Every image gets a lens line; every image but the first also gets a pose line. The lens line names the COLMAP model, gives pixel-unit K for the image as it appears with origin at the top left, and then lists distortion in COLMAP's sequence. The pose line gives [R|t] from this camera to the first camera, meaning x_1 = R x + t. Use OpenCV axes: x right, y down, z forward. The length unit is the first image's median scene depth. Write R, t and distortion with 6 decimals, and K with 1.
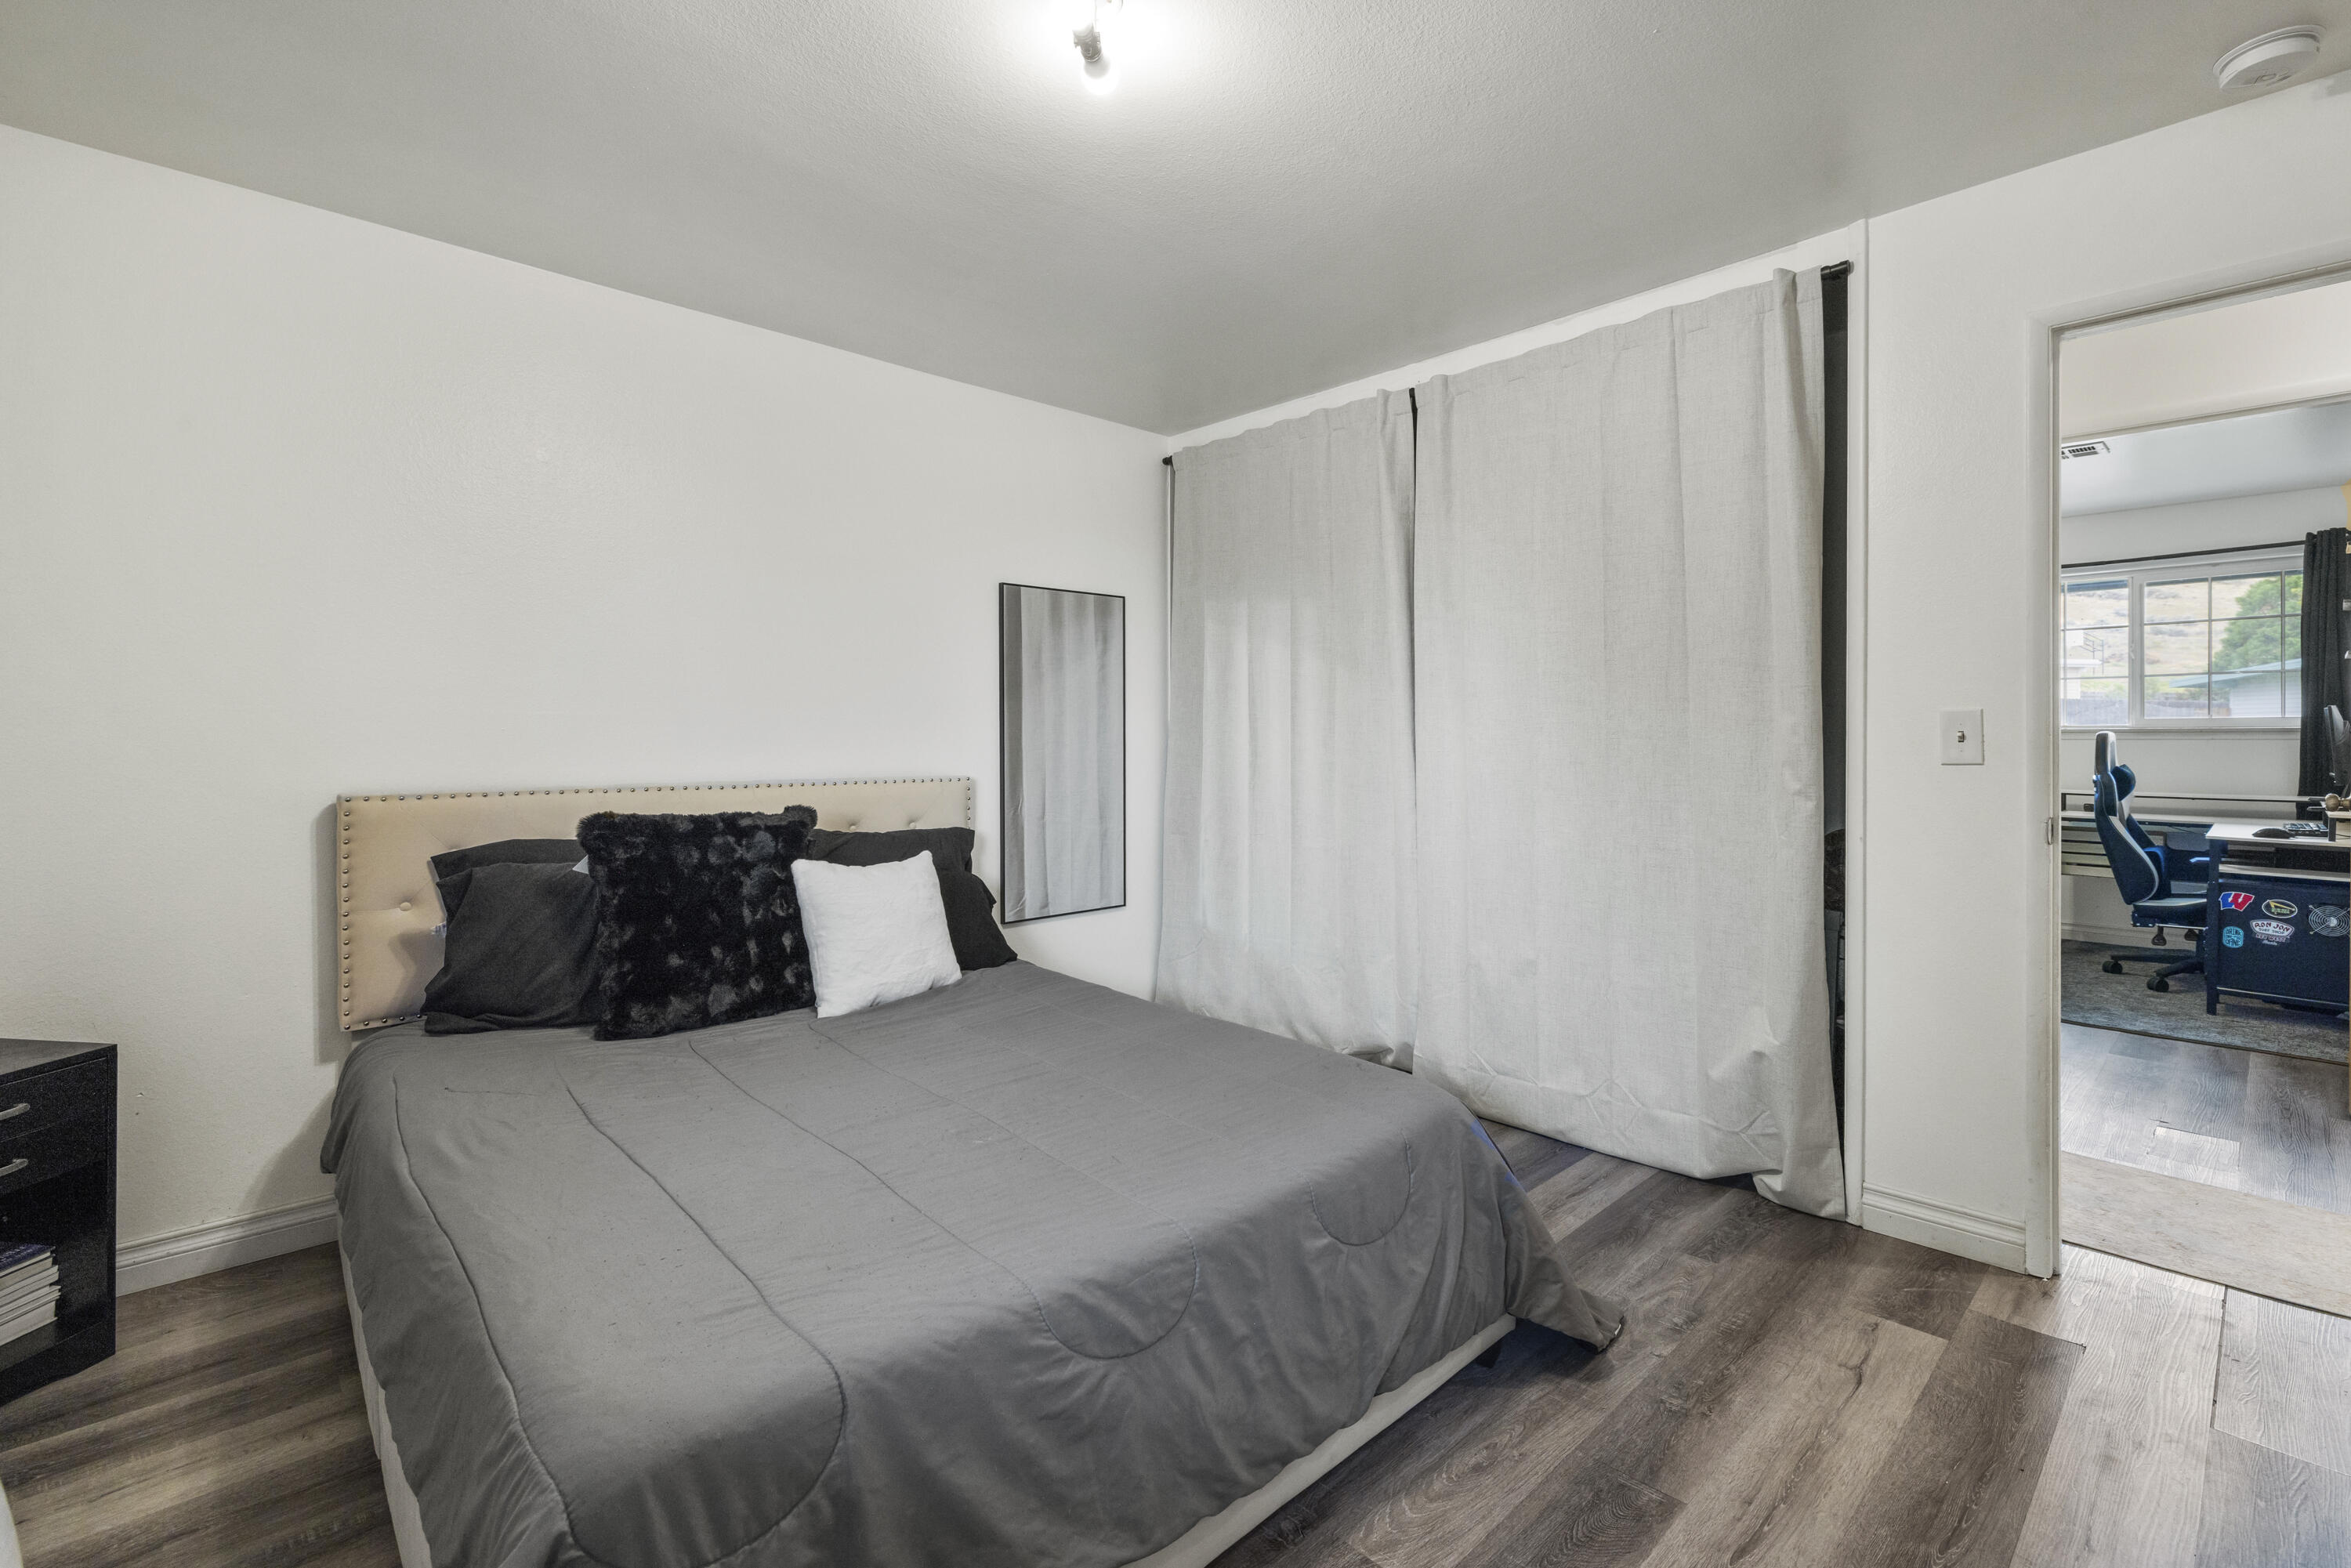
lens RADIAL K [[1006.2, 0, 1162.0], [0, 1006.2, 745.2], [0, 0, 1]] dist [0.006676, -0.000626]
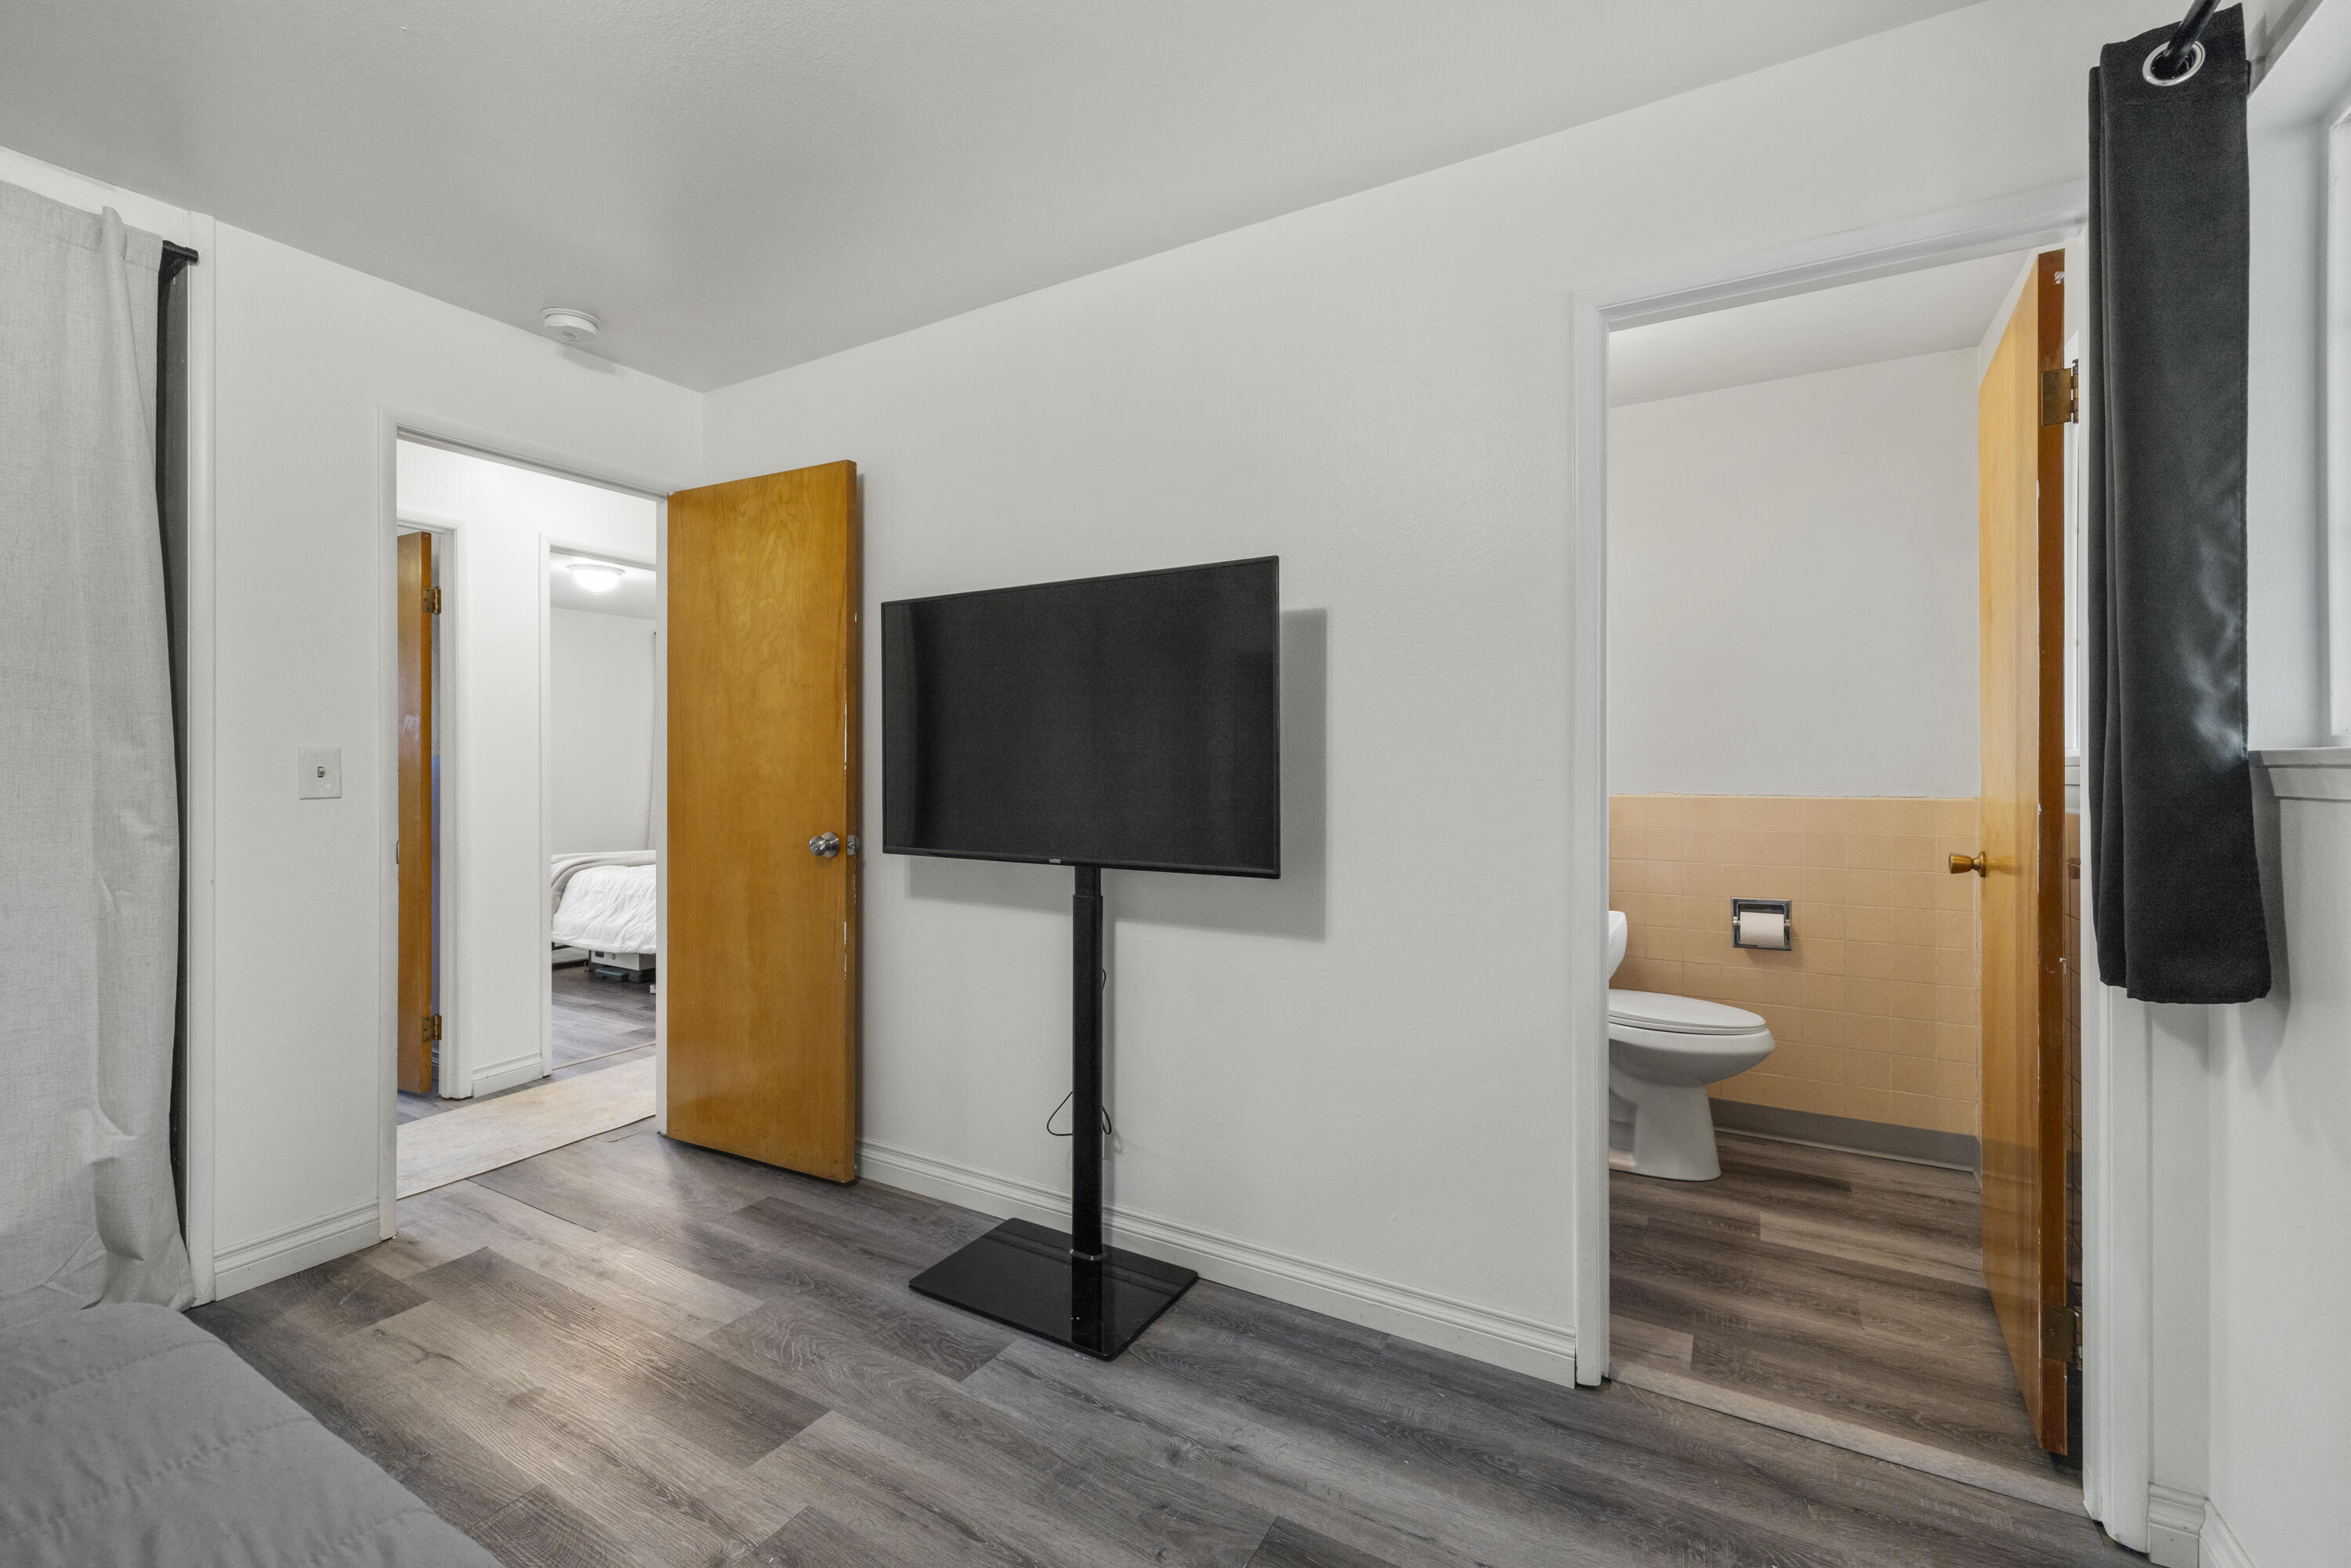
lens RADIAL K [[1006.2, 0, 1185.4], [0, 1006.2, 769.6], [0, 0, 1]] dist [0.006676, -0.000626]
pose [[-0.292914, 0.000767, 0.956138, -0.500127], [0.007693, 0.999969, 0.001555, -0.005515], [-0.956108, 0.007811, -0.292911, 0.456404]]
